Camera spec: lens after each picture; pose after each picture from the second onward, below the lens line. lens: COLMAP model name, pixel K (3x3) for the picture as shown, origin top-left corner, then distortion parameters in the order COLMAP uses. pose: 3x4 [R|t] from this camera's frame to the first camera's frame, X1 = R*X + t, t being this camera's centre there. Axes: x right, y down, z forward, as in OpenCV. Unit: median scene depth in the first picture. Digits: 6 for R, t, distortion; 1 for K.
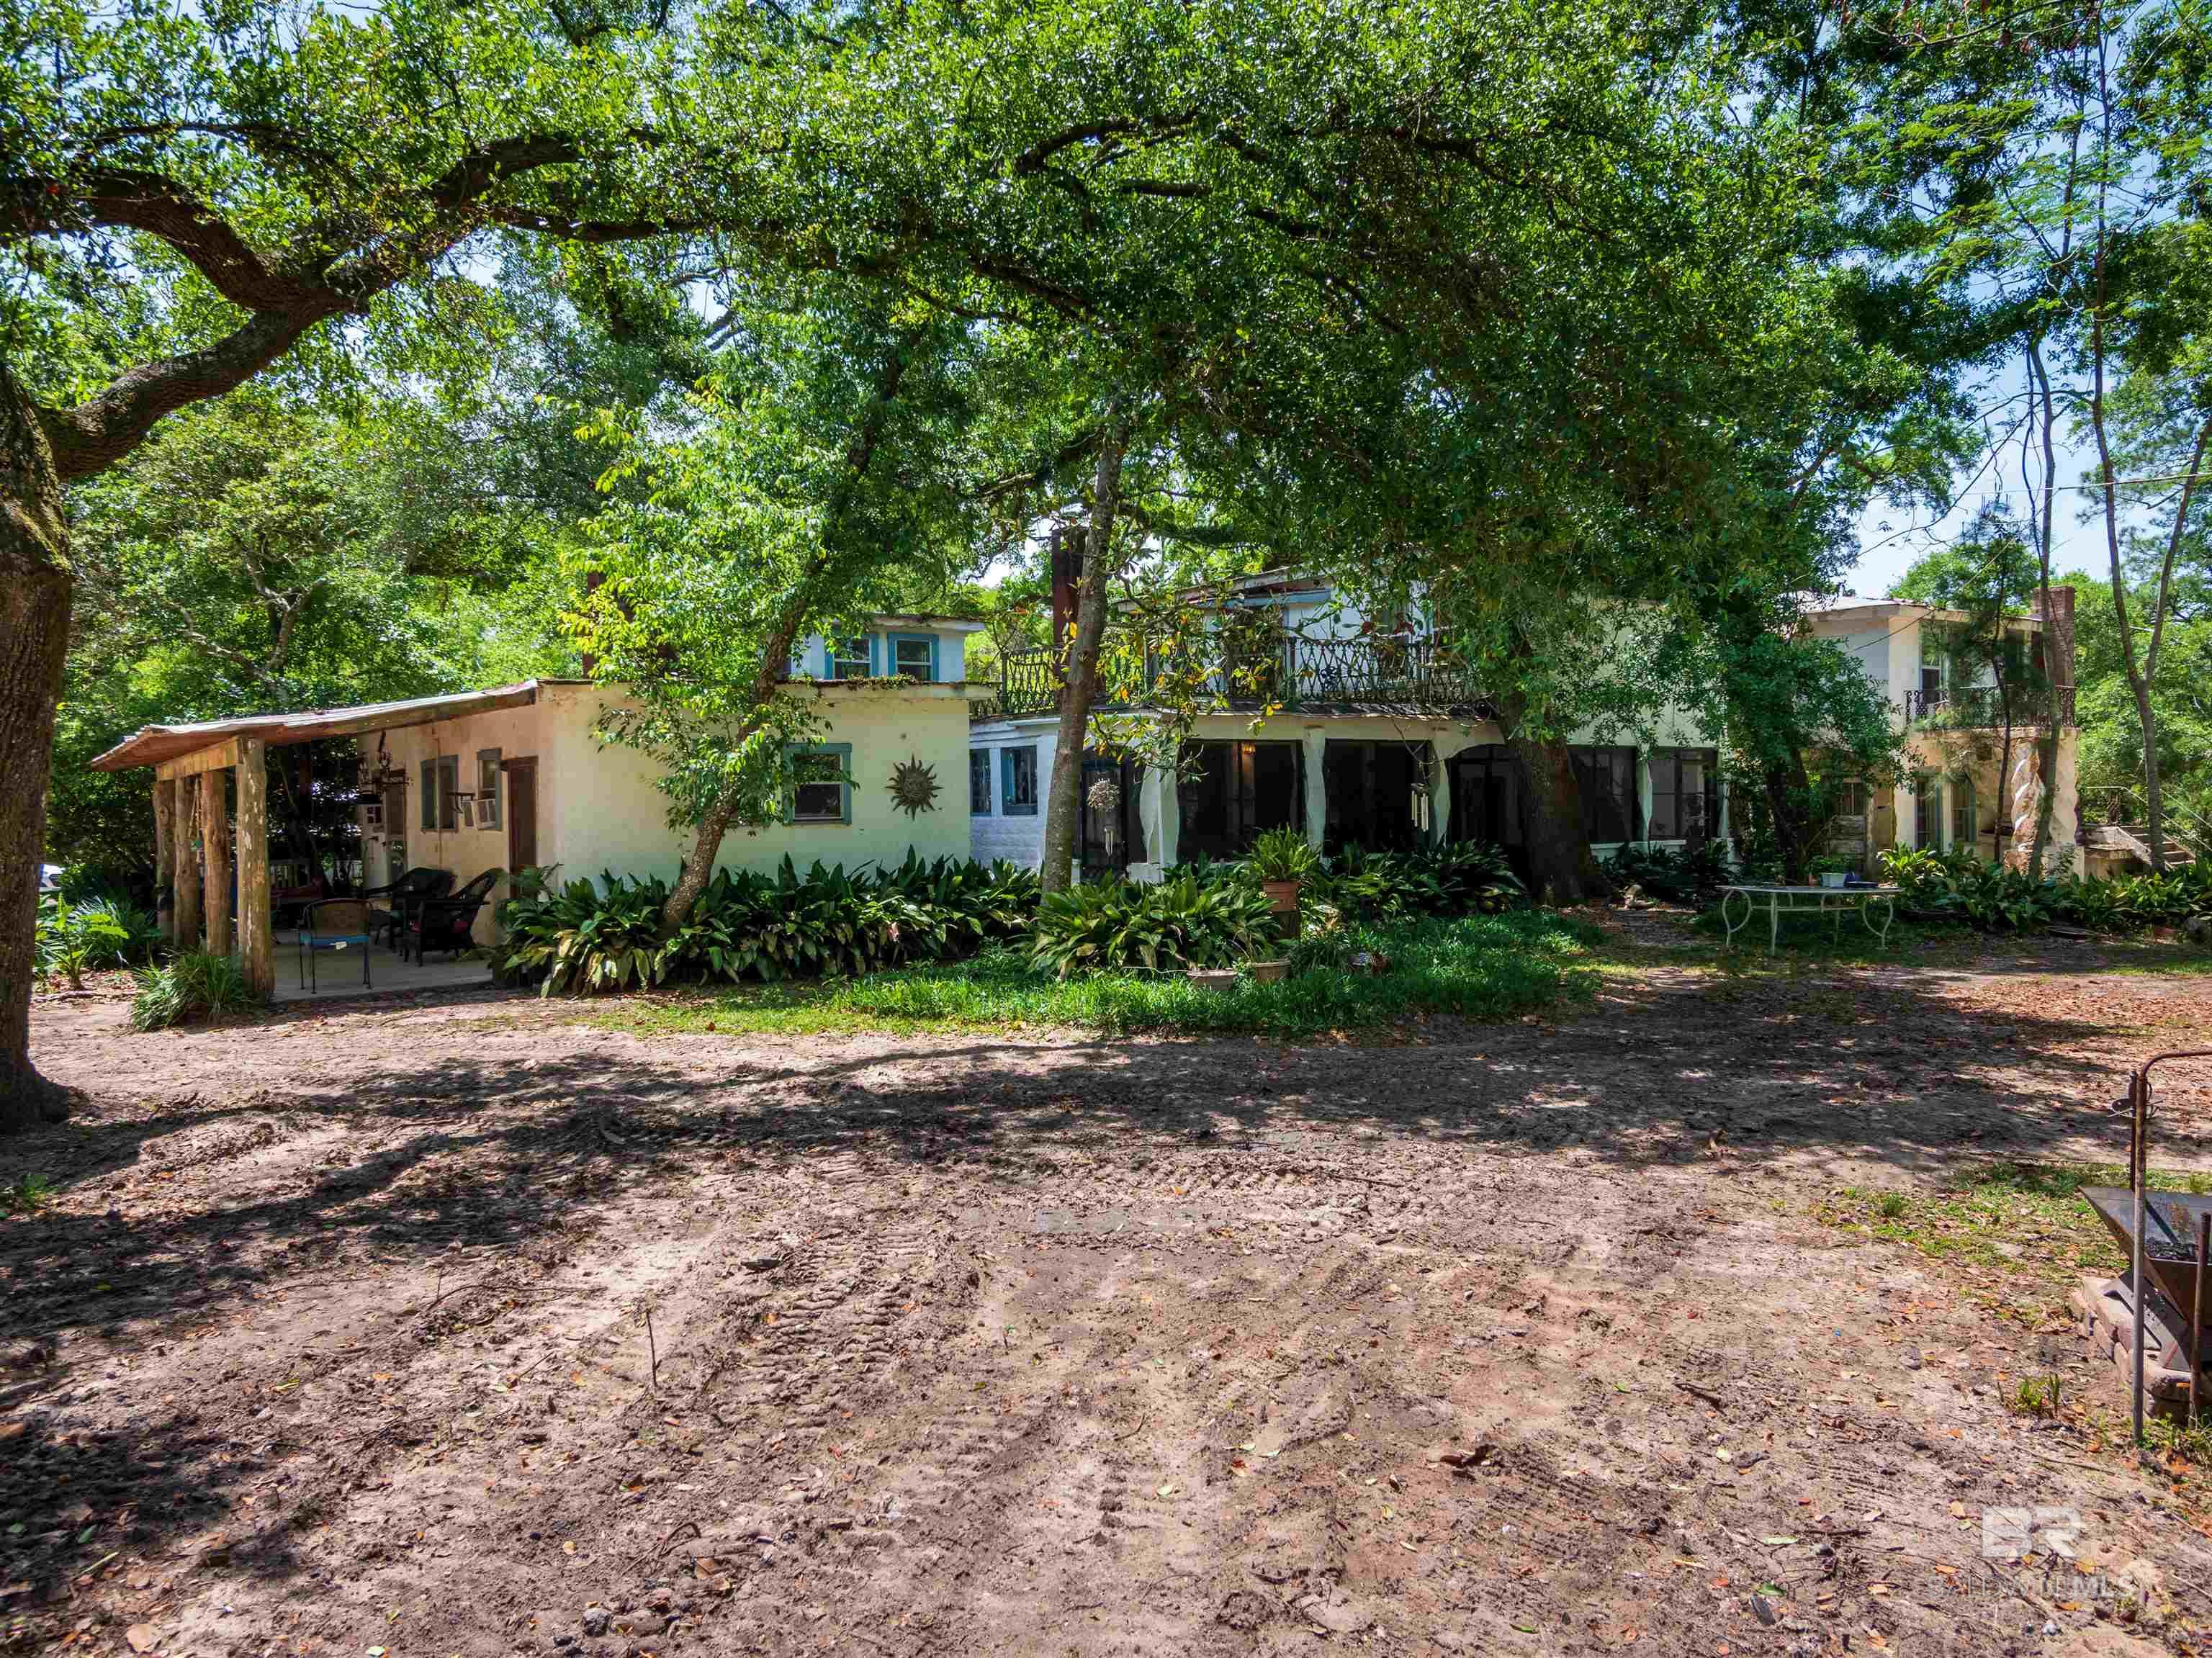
lens RADIAL K [[1442.7, 0, 1104.0], [0, 1442.7, 828.5], [0, 0, 1]] dist [0.003345, -0.003497]
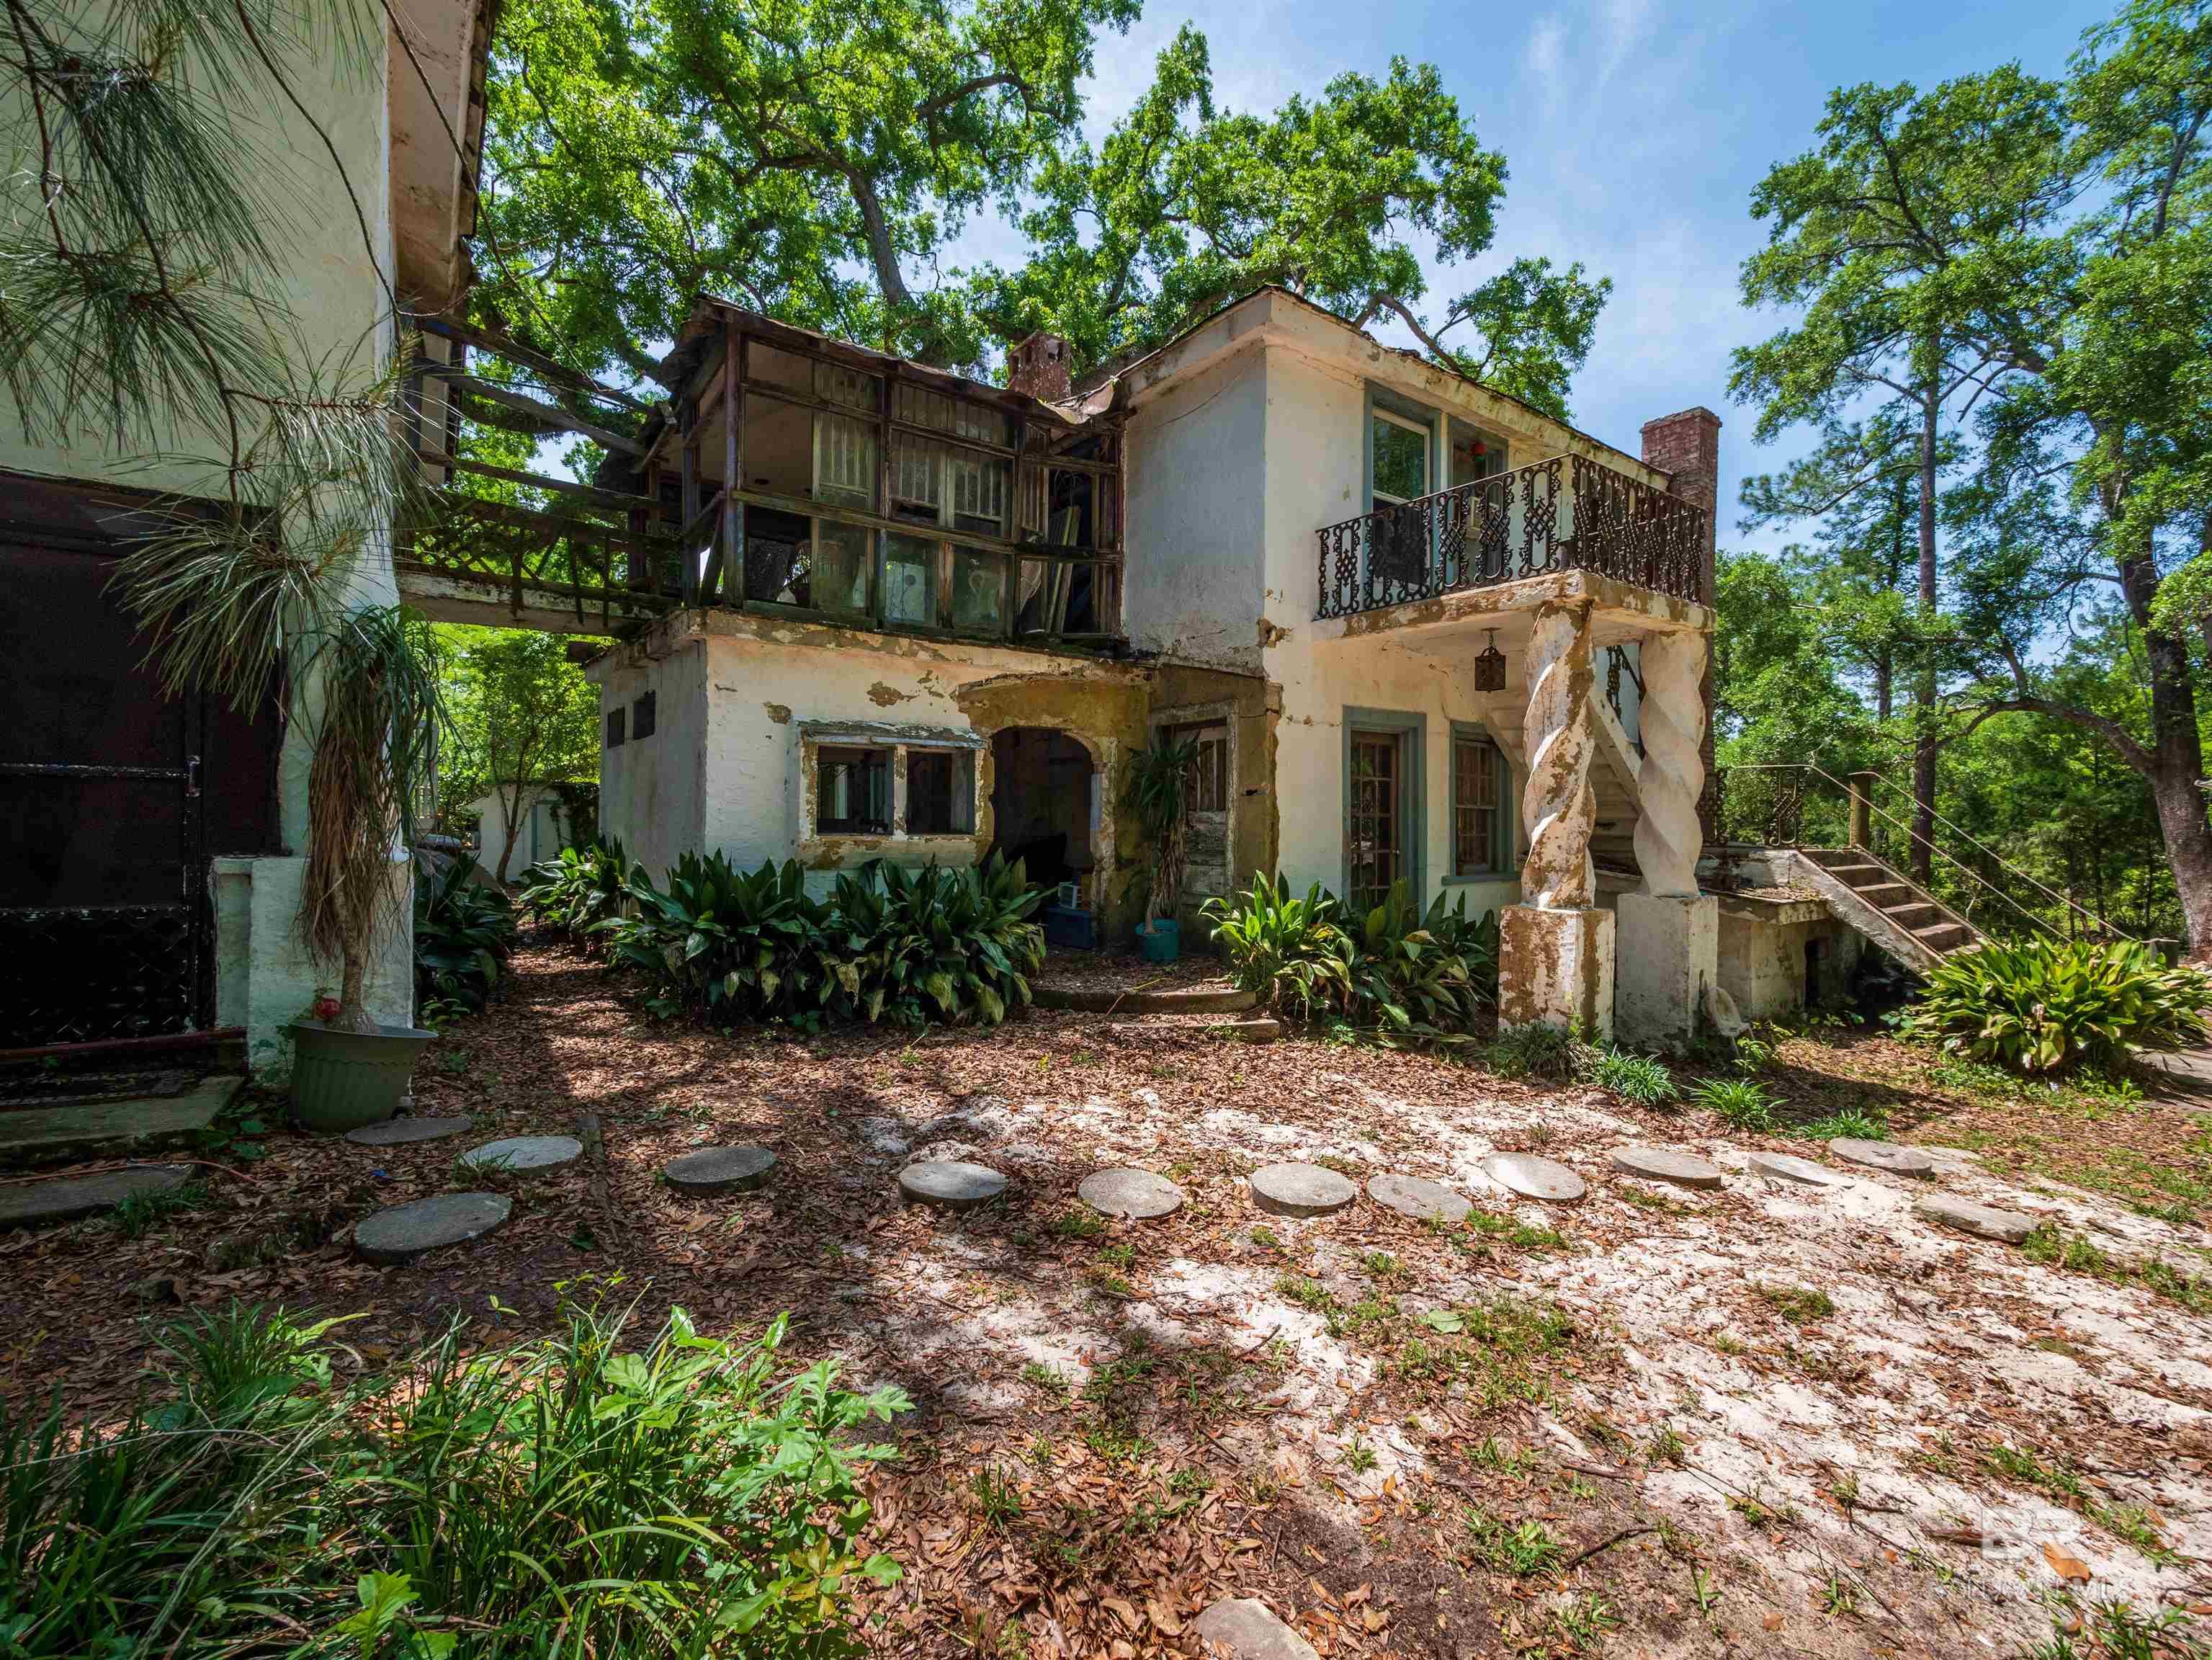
lens RADIAL K [[929.6, 0, 1105.5], [0, 929.6, 828.4], [0, 0, 1]] dist [-0.007640, 0.000975]
pose [[0.999665, 0.024401, -0.008620, 1.076274], [-0.024452, 0.999684, -0.005843, -0.002897], [0.008474, 0.006052, 0.999946, 1.562074]]
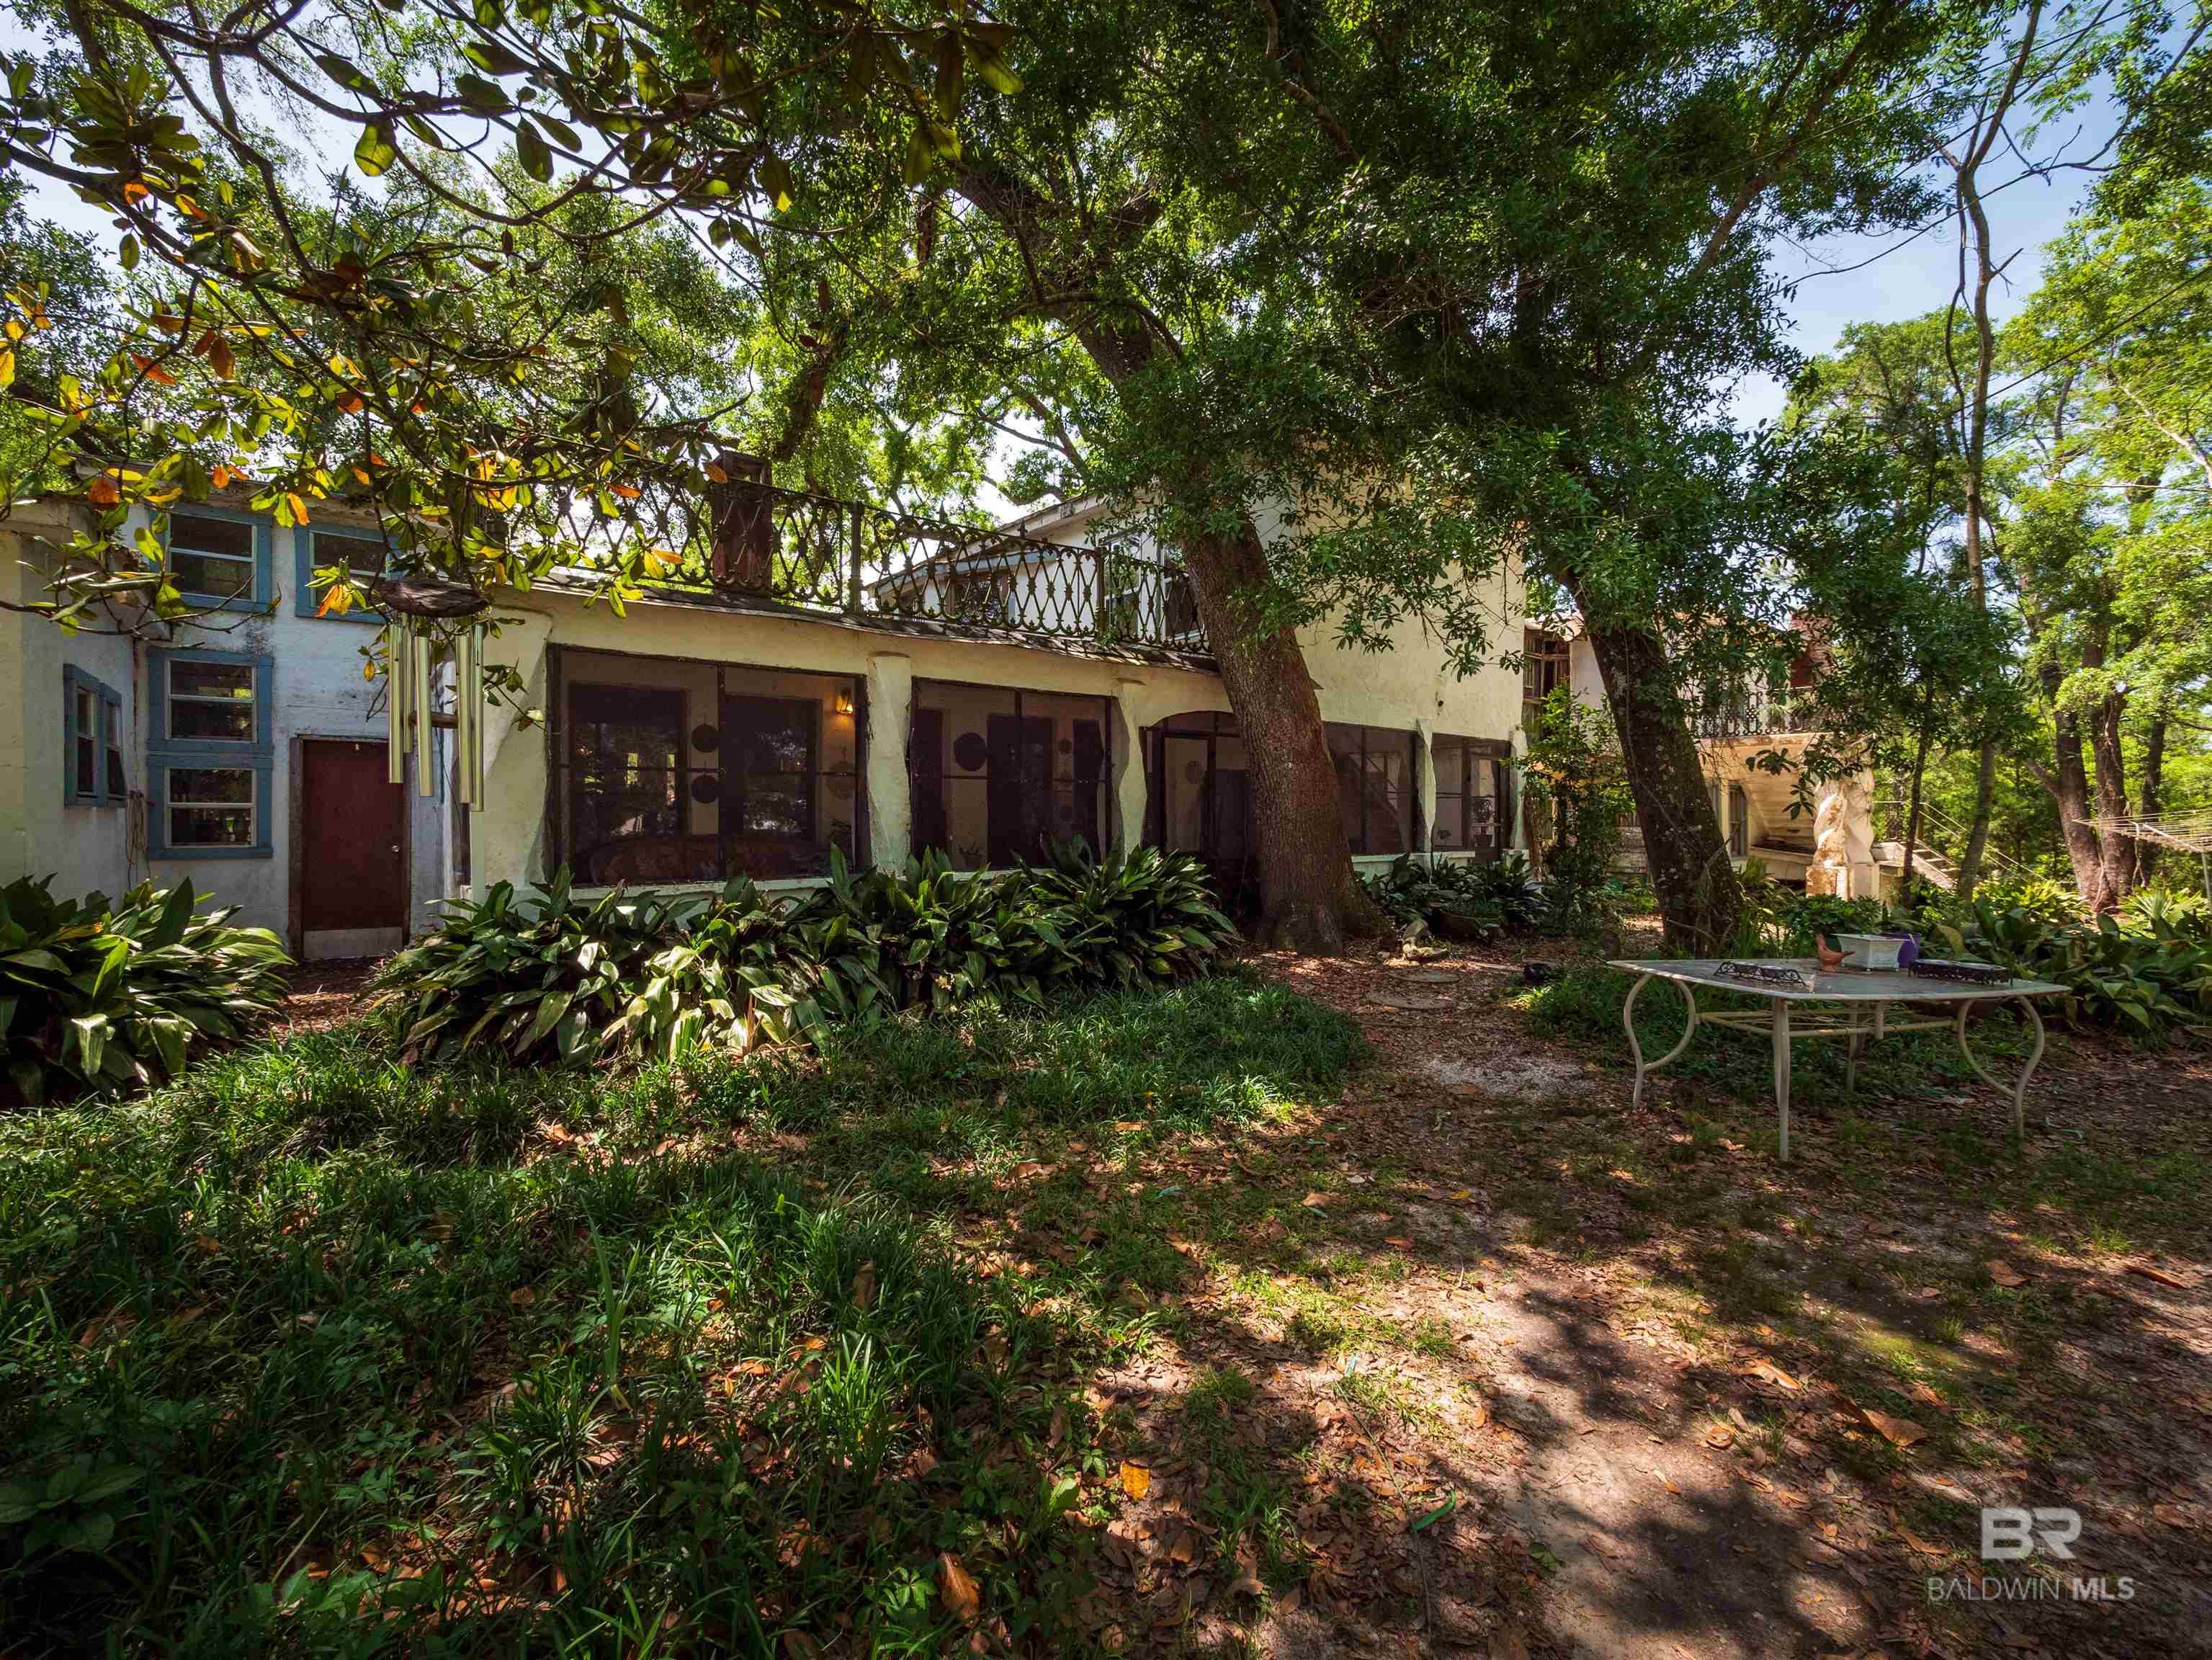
lens RADIAL K [[929.6, 0, 1105.5], [0, 929.6, 828.4], [0, 0, 1]] dist [-0.007640, 0.000975]
pose [[0.999021, 0.015850, 0.041299, 0.317589], [-0.015590, 0.999857, -0.006600, 0.002840], [-0.041398, 0.005950, 0.999125, 0.889876]]
